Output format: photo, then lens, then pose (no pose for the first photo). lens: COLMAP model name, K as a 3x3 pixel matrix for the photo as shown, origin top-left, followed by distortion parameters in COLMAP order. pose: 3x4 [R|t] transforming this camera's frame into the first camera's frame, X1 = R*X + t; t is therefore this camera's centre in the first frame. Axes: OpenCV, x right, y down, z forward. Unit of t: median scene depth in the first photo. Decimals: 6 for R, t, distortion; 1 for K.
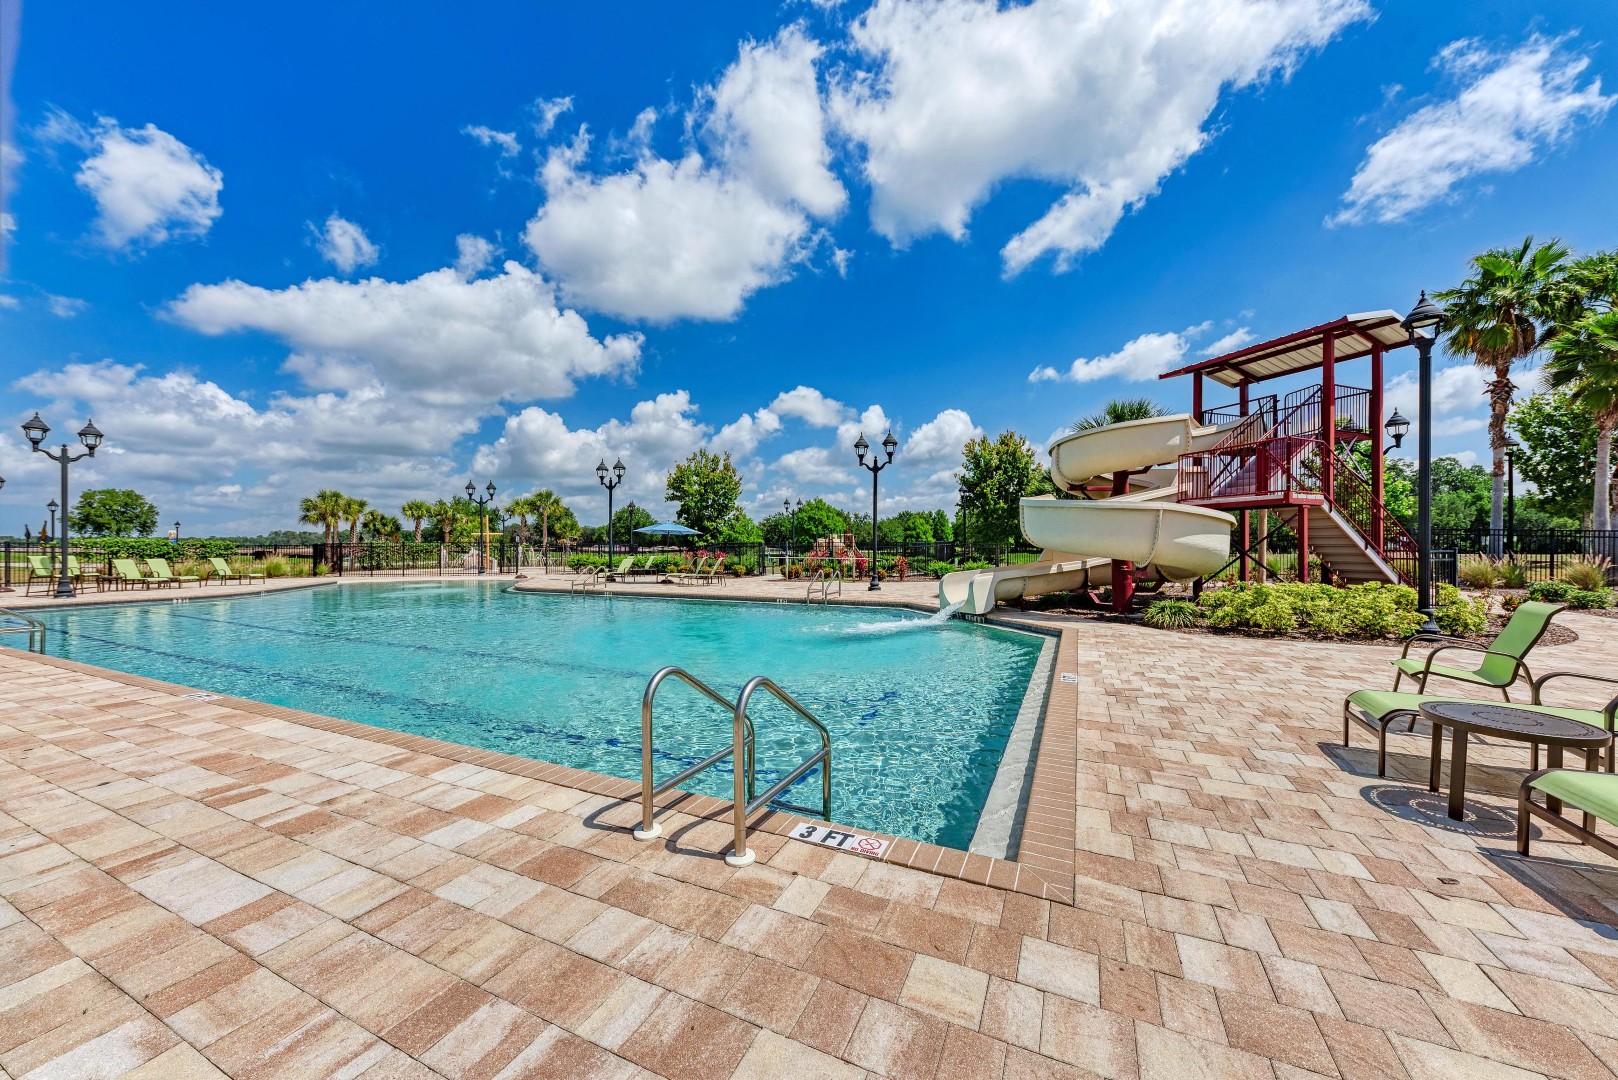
lens RADIAL K [[591.7, 0, 807.5], [0, 591.7, 544.4], [0, 0, 1]] dist [-0.001306, -0.000266]
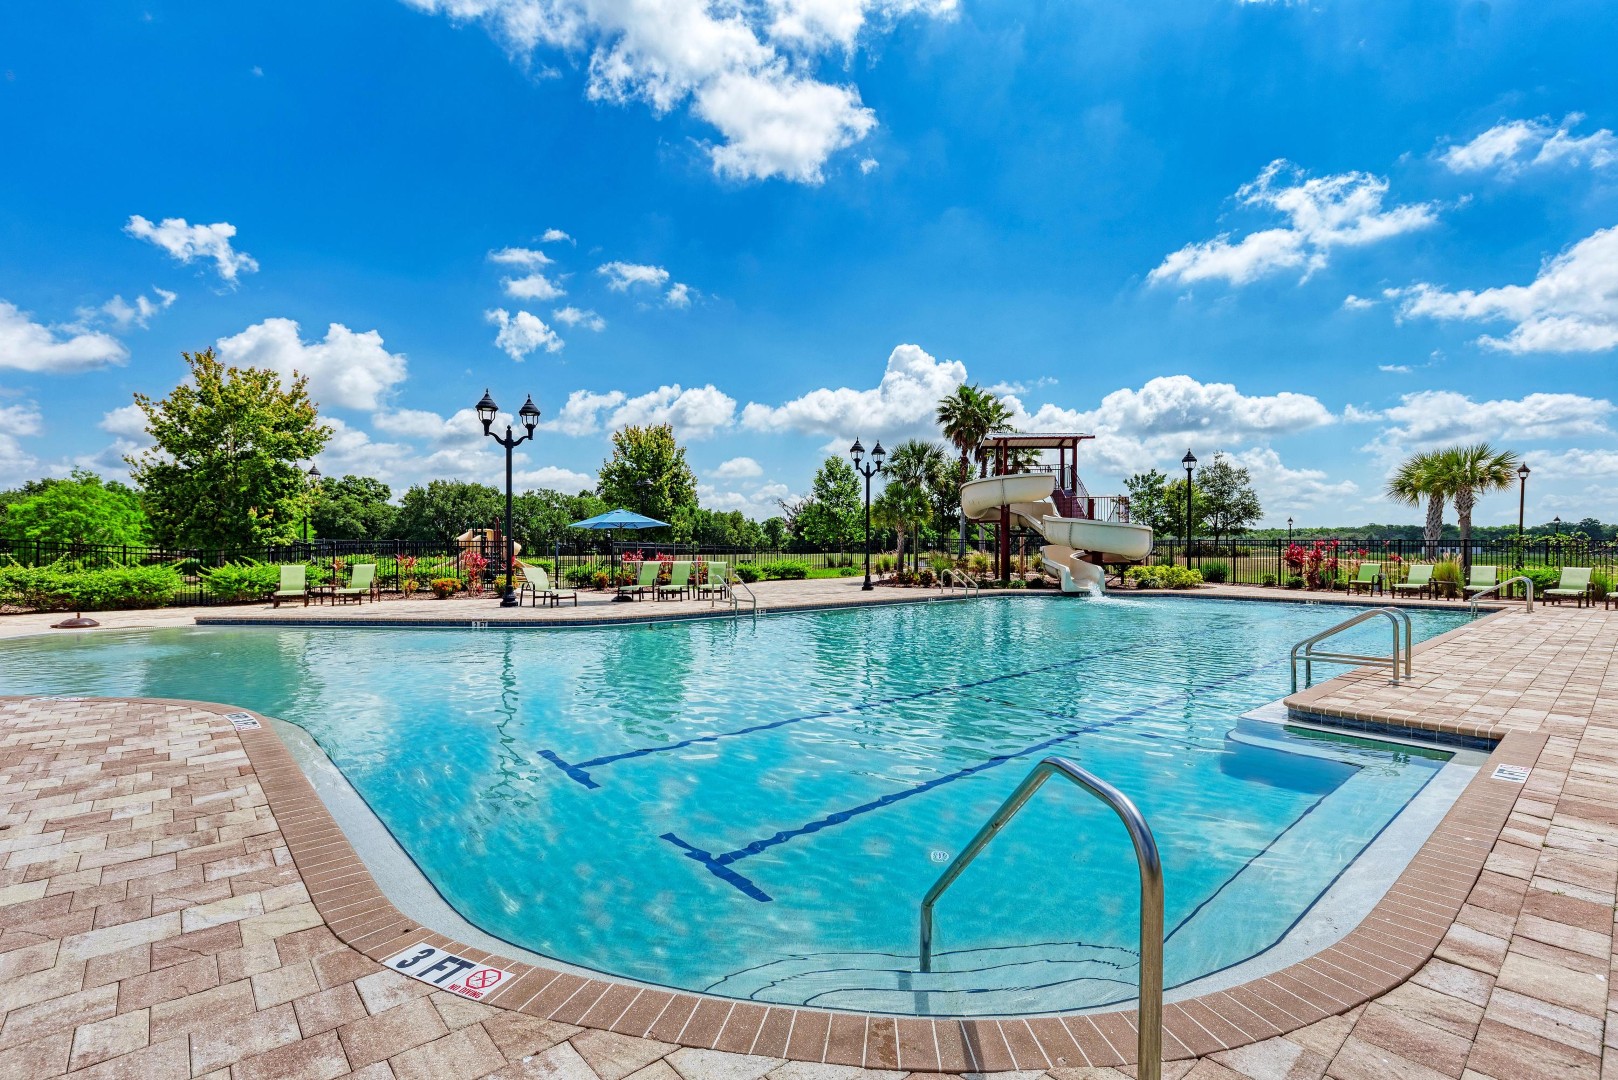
lens RADIAL K [[722.2, 0, 804.2], [0, 722.2, 546.1], [0, 0, 1]] dist [0.005309, 0.000379]
pose [[0.411306, 0.002169, 0.911495, -1.274294], [-0.002424, 0.999996, -0.001285, 0.004029], [-0.911494, -0.001681, 0.411309, 0.668410]]
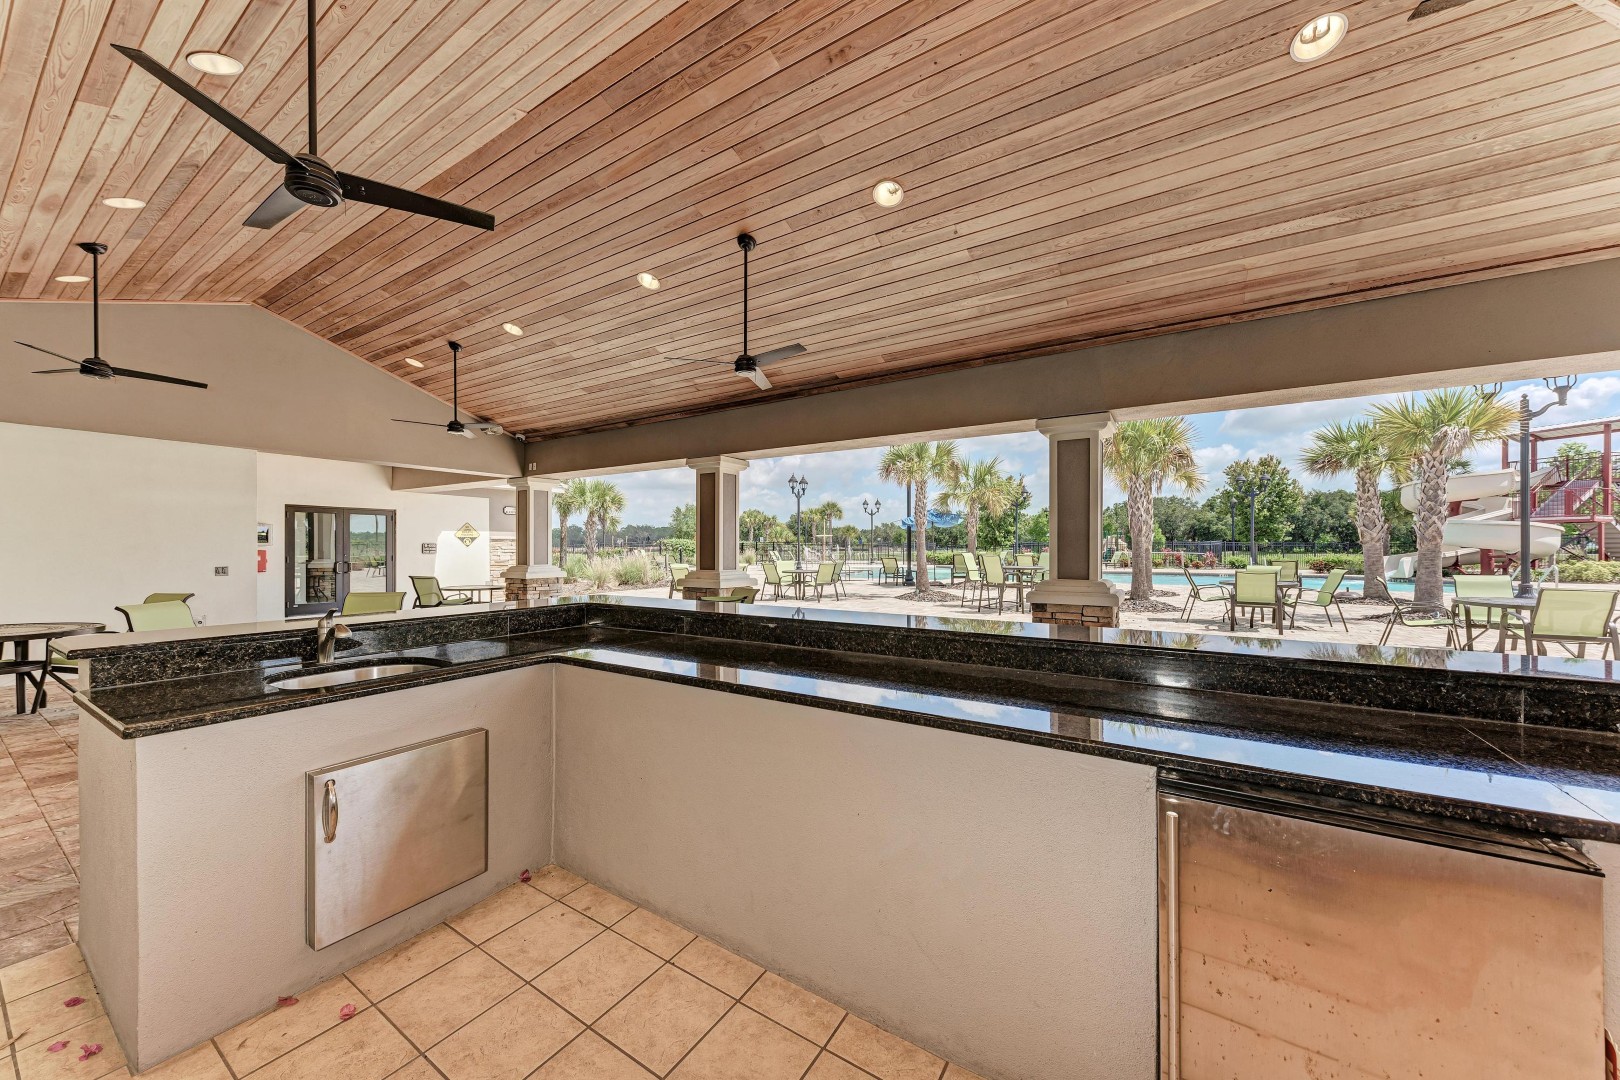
lens RADIAL K [[592.4, 0, 806.7], [0, 592.4, 546.4], [0, 0, 1]] dist [-0.001306, -0.000266]
pose [[0.990337, -0.009697, -0.138341, -0.158726], [0.010017, 0.999949, 0.001612, -0.001299], [0.138318, -0.002982, 0.990383, -0.138860]]
